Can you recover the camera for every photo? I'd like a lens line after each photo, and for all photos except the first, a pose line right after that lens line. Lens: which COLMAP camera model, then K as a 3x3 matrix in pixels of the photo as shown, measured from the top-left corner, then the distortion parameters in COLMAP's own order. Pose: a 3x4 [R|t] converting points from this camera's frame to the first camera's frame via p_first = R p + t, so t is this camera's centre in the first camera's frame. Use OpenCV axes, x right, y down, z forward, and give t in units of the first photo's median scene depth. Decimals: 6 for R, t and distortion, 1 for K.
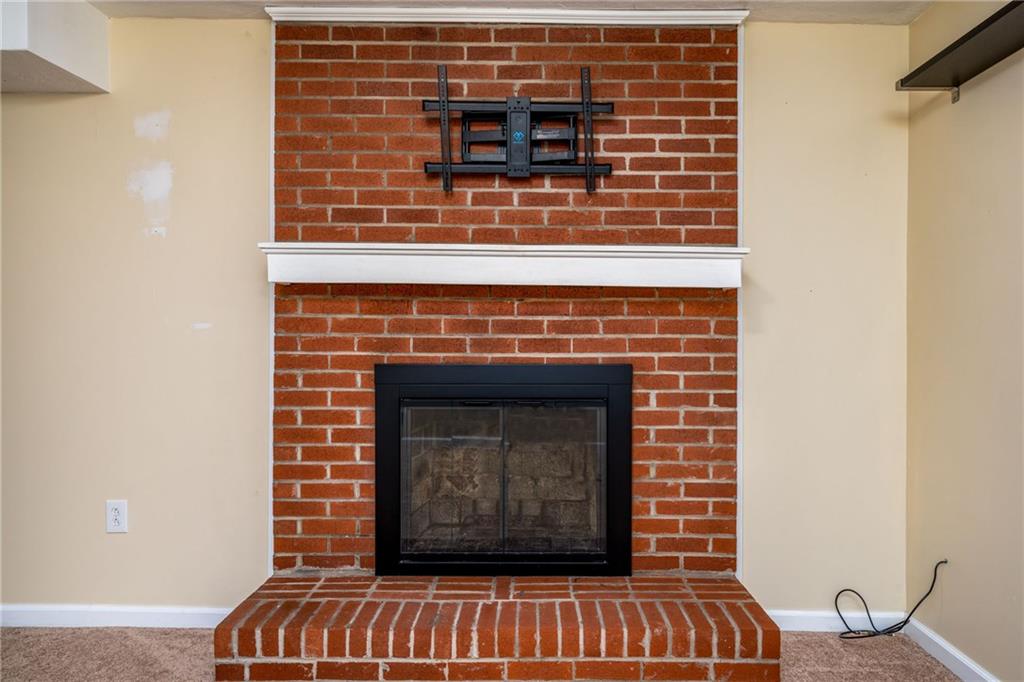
lens RADIAL K [[625.1, 0, 514.1], [0, 625.1, 335.3], [0, 0, 1]] dist [0.004346, 0.000574]
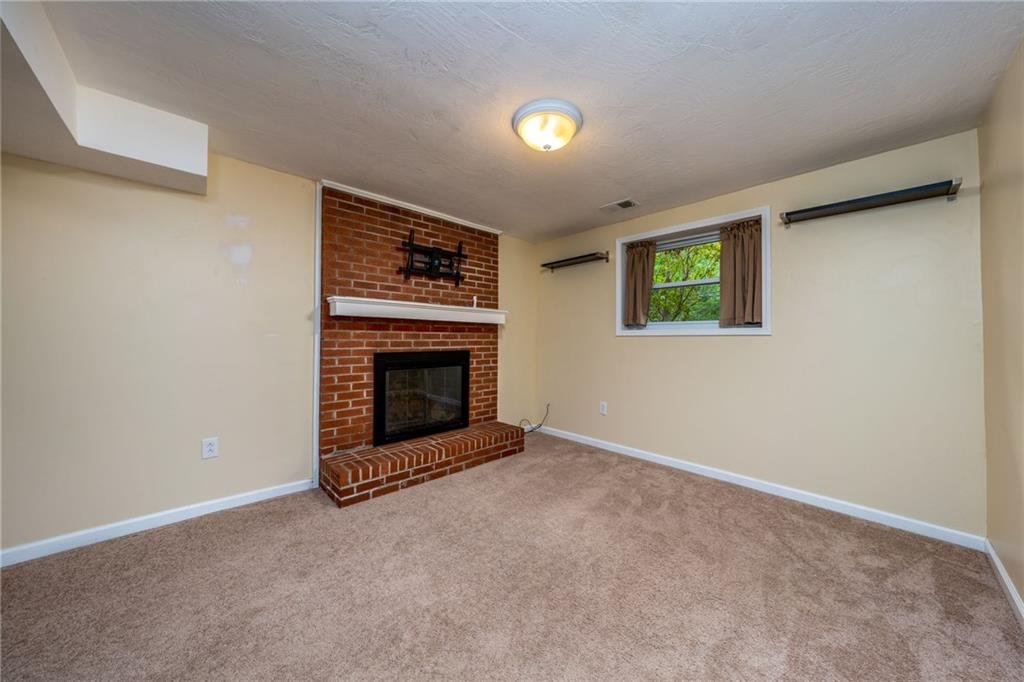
lens RADIAL K [[345.0, 0, 519.3], [0, 345.0, 335.1], [0, 0, 1]] dist [-0.006377, -0.000029]
pose [[0.724735, 0.005504, 0.689006, -0.692682], [-0.006138, 0.999980, -0.001532, -0.018729], [-0.689001, -0.003119, 0.724754, -0.249930]]
